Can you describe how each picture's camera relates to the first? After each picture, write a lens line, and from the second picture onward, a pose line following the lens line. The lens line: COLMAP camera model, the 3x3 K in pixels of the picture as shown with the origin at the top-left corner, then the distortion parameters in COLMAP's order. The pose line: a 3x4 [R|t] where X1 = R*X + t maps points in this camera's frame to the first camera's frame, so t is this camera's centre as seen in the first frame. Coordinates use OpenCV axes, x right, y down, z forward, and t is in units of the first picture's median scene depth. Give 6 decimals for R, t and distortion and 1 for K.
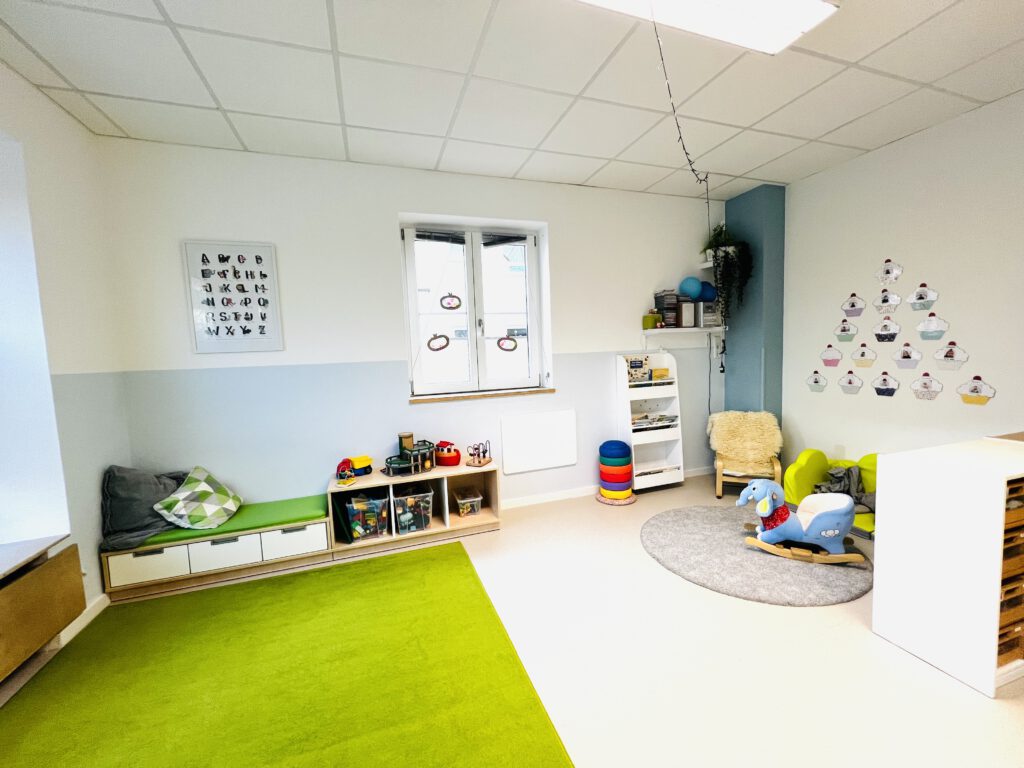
lens RADIAL K [[406.7, 0, 514.4], [0, 406.7, 385.7], [0, 0, 1]] dist [-0.000212, 0.000197]
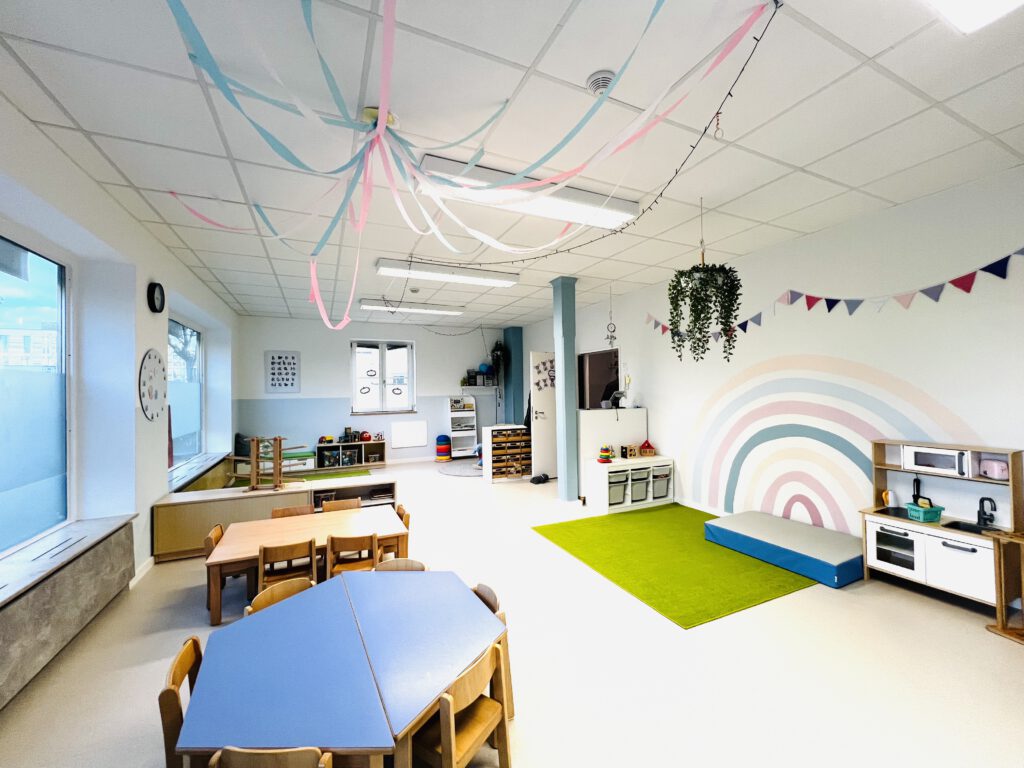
lens RADIAL K [[406.7, 0, 514.4], [0, 406.7, 385.7], [0, 0, 1]] dist [-0.000212, 0.000197]
pose [[0.993973, 0.023839, 0.106998, 0.451800], [-0.012686, 0.994524, -0.103738, 0.107562], [-0.108885, 0.101756, 0.988833, -1.525810]]
